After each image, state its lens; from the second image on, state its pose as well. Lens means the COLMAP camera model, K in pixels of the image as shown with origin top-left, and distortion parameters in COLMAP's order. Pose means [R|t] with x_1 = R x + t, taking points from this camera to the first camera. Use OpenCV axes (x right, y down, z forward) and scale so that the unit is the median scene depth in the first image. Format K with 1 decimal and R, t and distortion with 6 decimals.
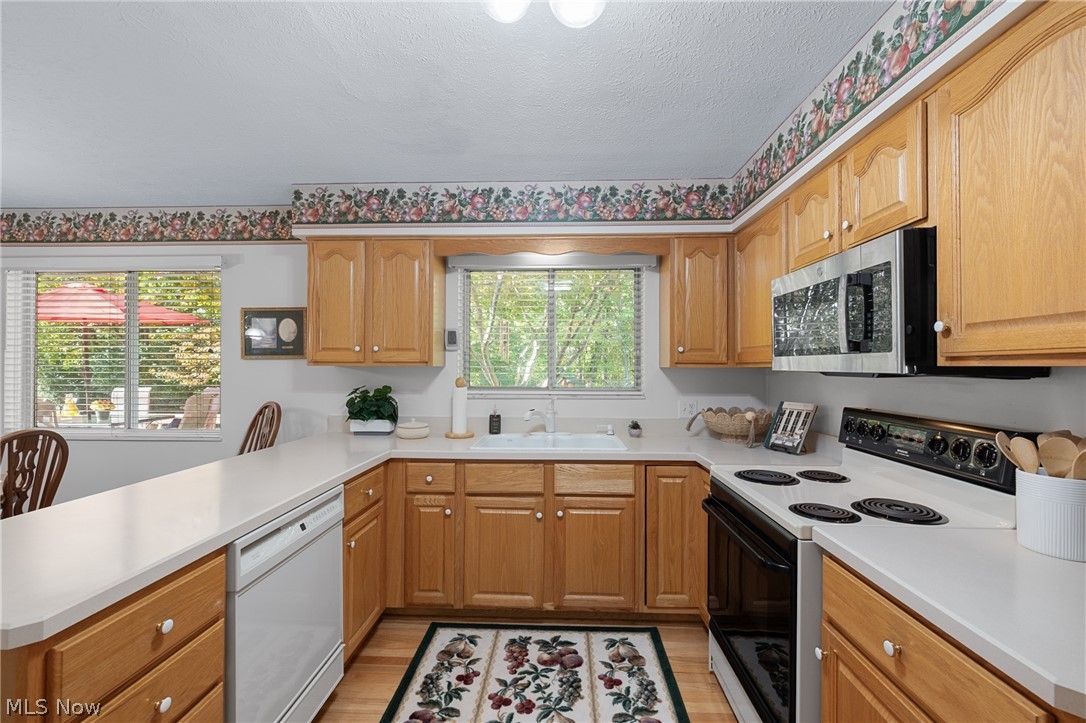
lens RADIAL K [[462.0, 0, 539.7], [0, 462.0, 362.8], [0, 0, 1]] dist [-0.002636, 0.001532]
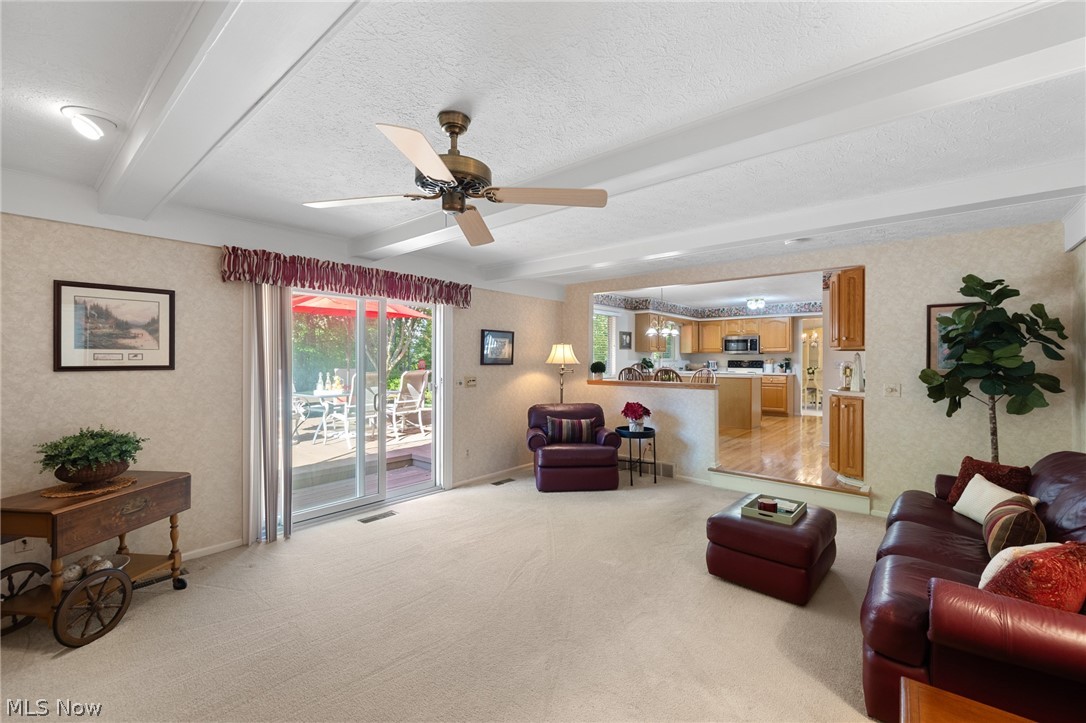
lens RADIAL K [[462.0, 0, 535.3], [0, 462.0, 361.8], [0, 0, 1]] dist [-0.002636, 0.001532]
pose [[0.621294, -0.002205, 0.783574, -3.810122], [0.006318, 0.999978, -0.002196, 0.089130], [-0.783552, 0.006315, 0.621294, -0.446761]]
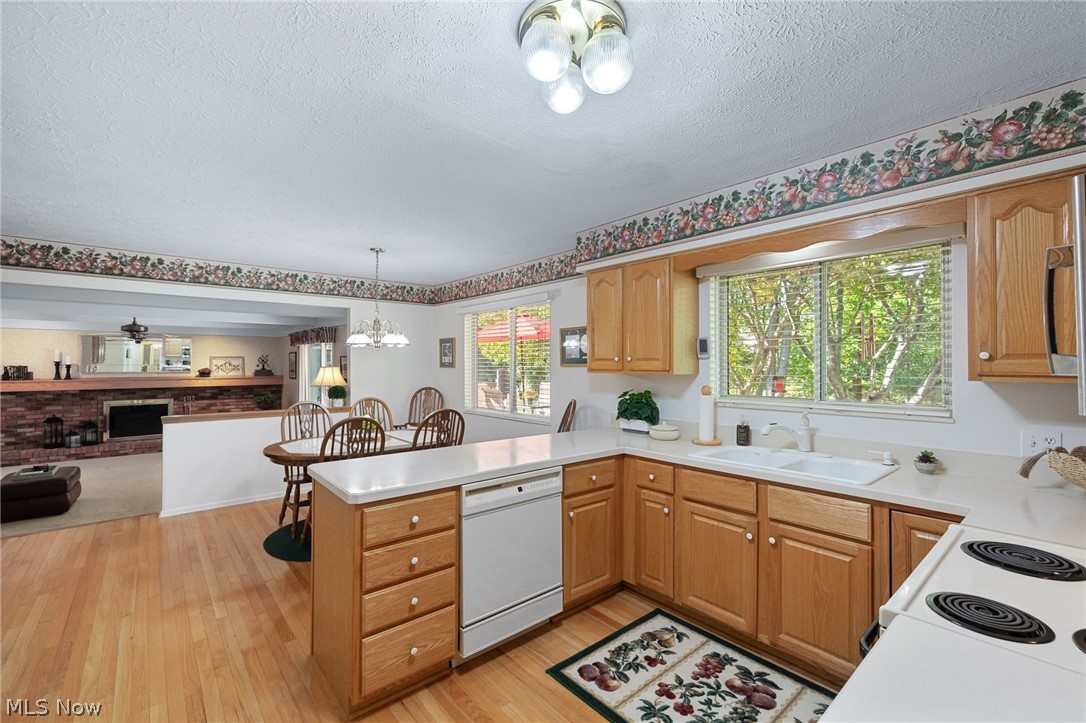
lens RADIAL K [[462.0, 0, 541.2], [0, 462.0, 363.4], [0, 0, 1]] dist [-0.002636, 0.001532]
pose [[0.679192, -0.003104, -0.733954, 0.362443], [0.004668, 0.999989, 0.000091, -0.021284], [0.733946, -0.003488, 0.679199, 0.046599]]
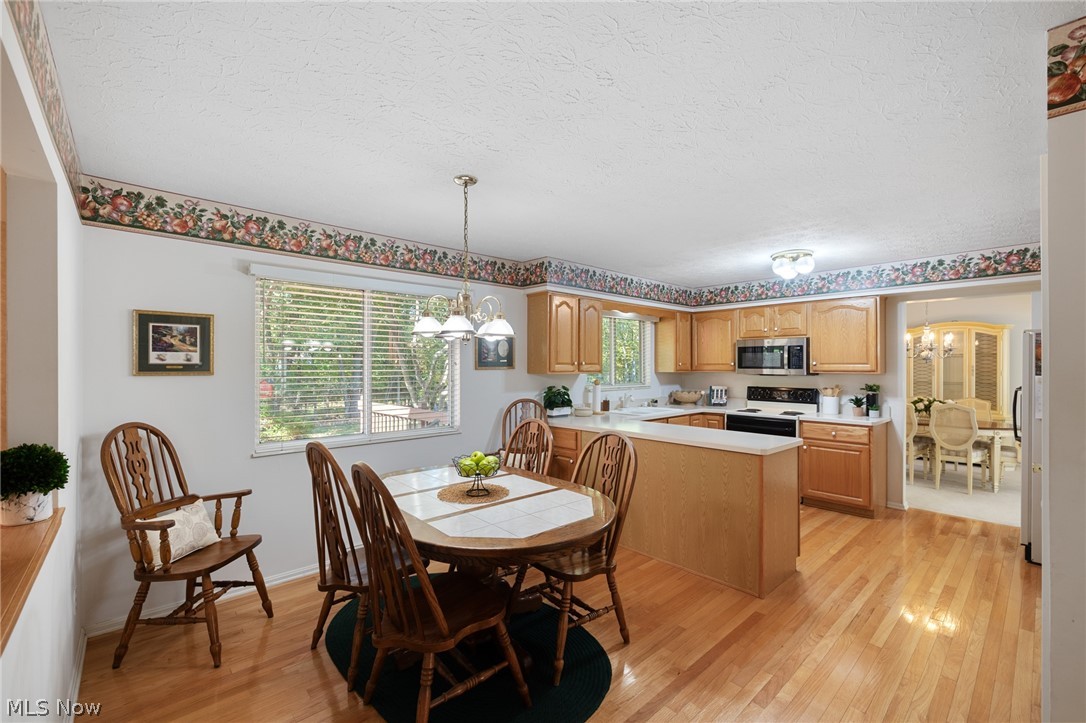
lens RADIAL K [[462.0, 0, 537.6], [0, 462.0, 366.7], [0, 0, 1]] dist [-0.002636, 0.001532]
pose [[0.716478, -0.000228, 0.697610, -1.696337], [0.007719, 0.999941, -0.007601, -0.005416], [-0.697567, 0.010831, 0.716438, -0.087379]]
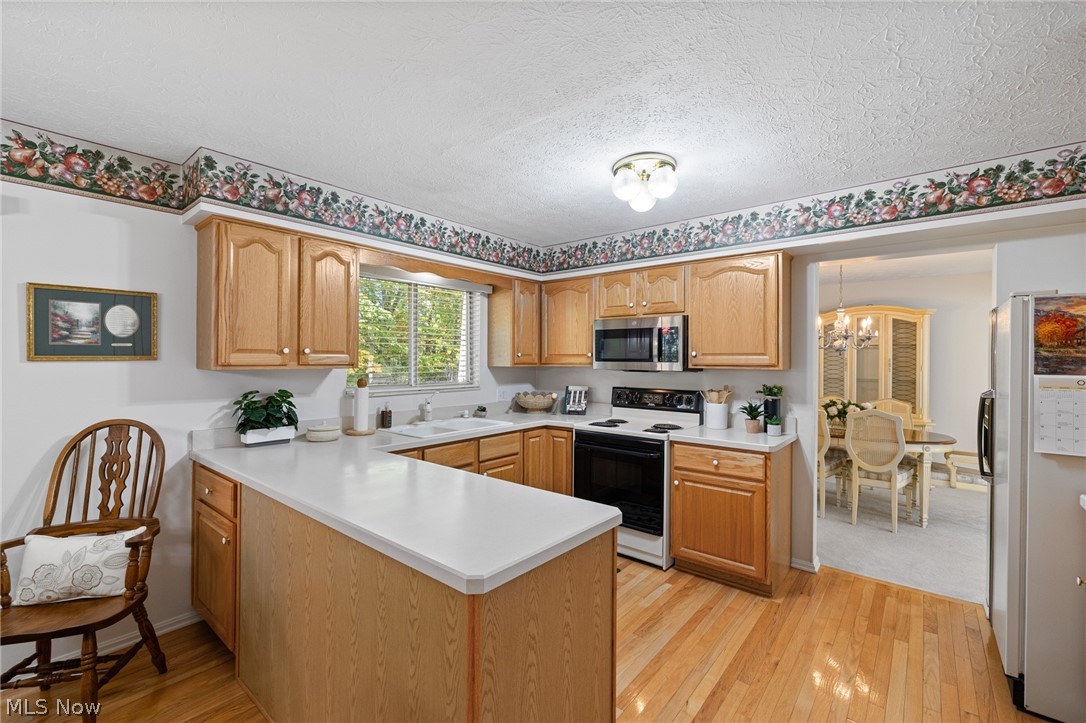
lens RADIAL K [[462.0, 0, 539.0], [0, 462.0, 361.5], [0, 0, 1]] dist [-0.002636, 0.001532]
pose [[0.613704, 0.000074, 0.789536, -0.841510], [0.005063, 0.999979, -0.004029, -0.000725], [-0.789520, 0.006470, 0.613691, 0.031383]]
